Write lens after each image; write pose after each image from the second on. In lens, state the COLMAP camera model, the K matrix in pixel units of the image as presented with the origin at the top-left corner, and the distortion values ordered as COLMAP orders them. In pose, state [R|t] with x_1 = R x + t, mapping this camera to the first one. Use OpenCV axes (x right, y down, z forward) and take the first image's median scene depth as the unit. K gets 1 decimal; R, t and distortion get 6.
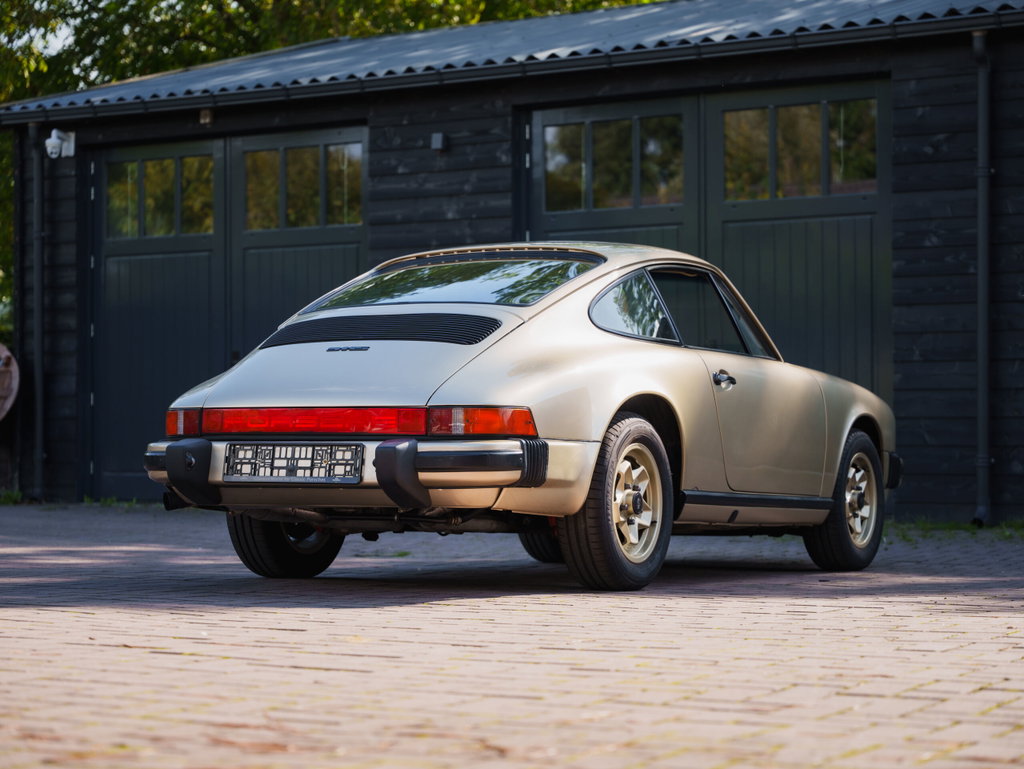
lens RADIAL K [[2259.7, 0, 512.0], [0, 2259.7, 384.5], [0, 0, 1]] dist [0.041284, 0.519613]
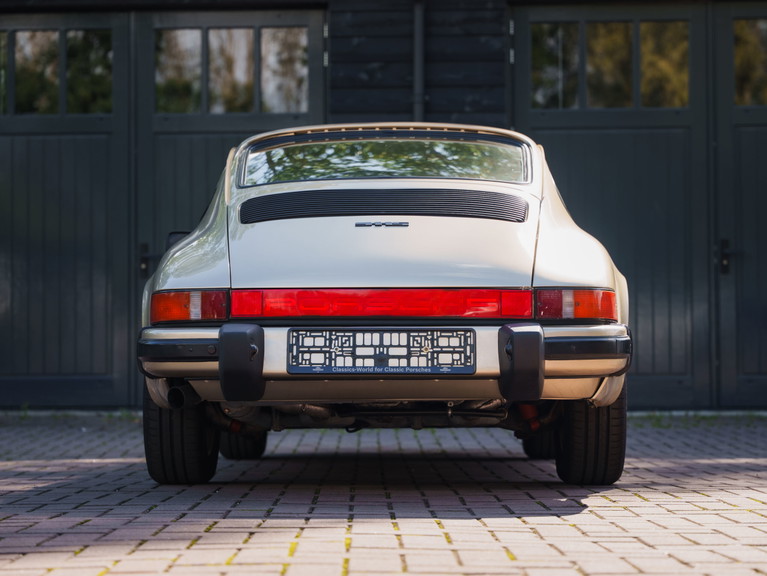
lens RADIAL K [[1870.6, 0, 383.5], [0, 1870.6, 288.0], [0, 0, 1]] dist [0.054726, 0.362173]
pose [[0.890112, 0.012938, 0.455557, -0.423759], [-0.008852, 0.999899, -0.011100, 0.018248], [-0.455655, 0.005848, 0.890137, 0.353952]]
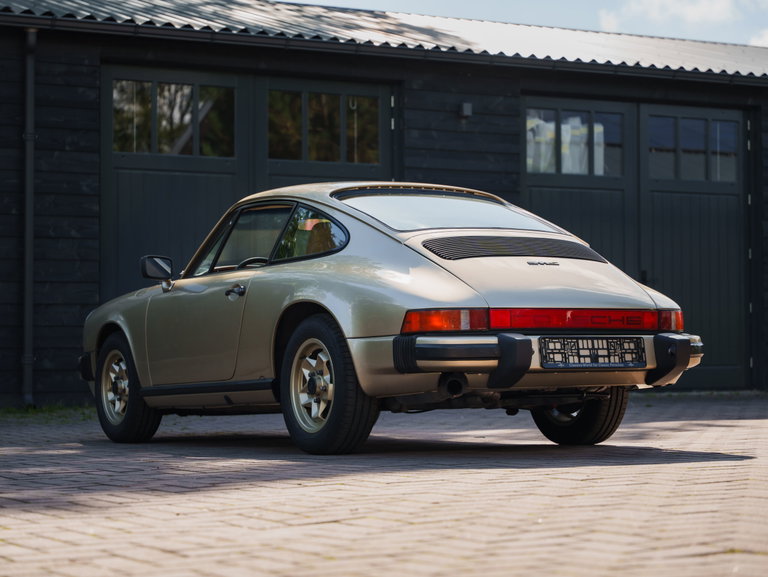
lens RADIAL K [[1694.8, 0, 384.0], [0, 1694.8, 288.5], [0, 0, 1]] dist [0.041284, 0.519613]
pose [[0.518622, 0.027498, 0.854561, -0.969048], [-0.015912, 0.999620, -0.022509, 0.022072], [-0.854855, -0.001924, 0.518863, 0.602610]]
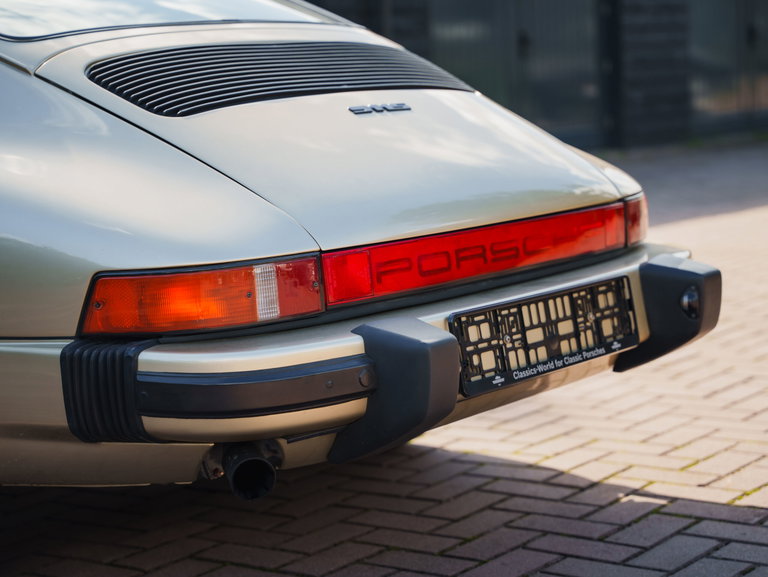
lens RADIAL K [[1621.7, 0, 384.0], [0, 1621.7, 288.5], [0, 0, 1]] dist [0.012439, -0.000164]
pose [[0.190408, -0.138187, 0.971931, -0.463355], [0.024655, 0.990404, 0.135983, -0.026554], [-0.981395, -0.001930, 0.191988, 0.960656]]
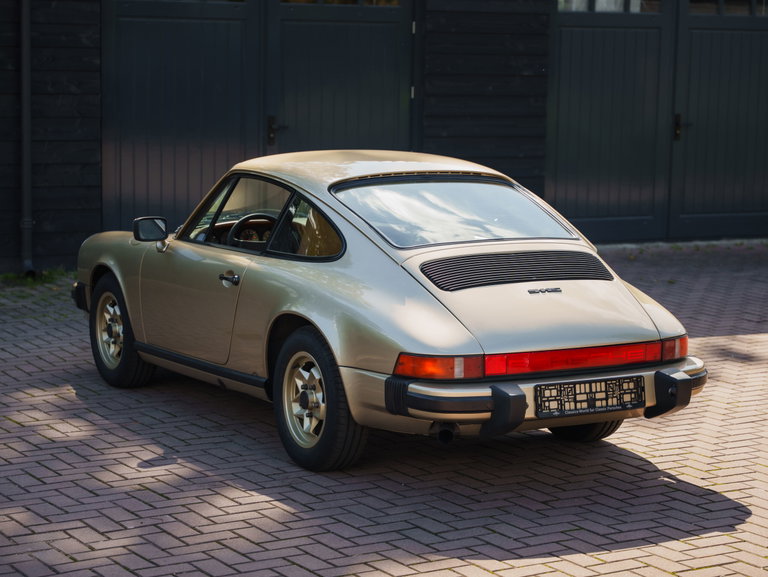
lens RADIAL K [[1781.9, 0, 403.3], [0, 1781.9, 288.9], [0, 0, 1]] dist [0.044344, 0.347218]
pose [[0.526762, -0.108490, 0.843061, -0.963377], [-0.041517, 0.987354, 0.153000, -0.167630], [-0.848998, -0.115596, 0.515596, 0.587074]]
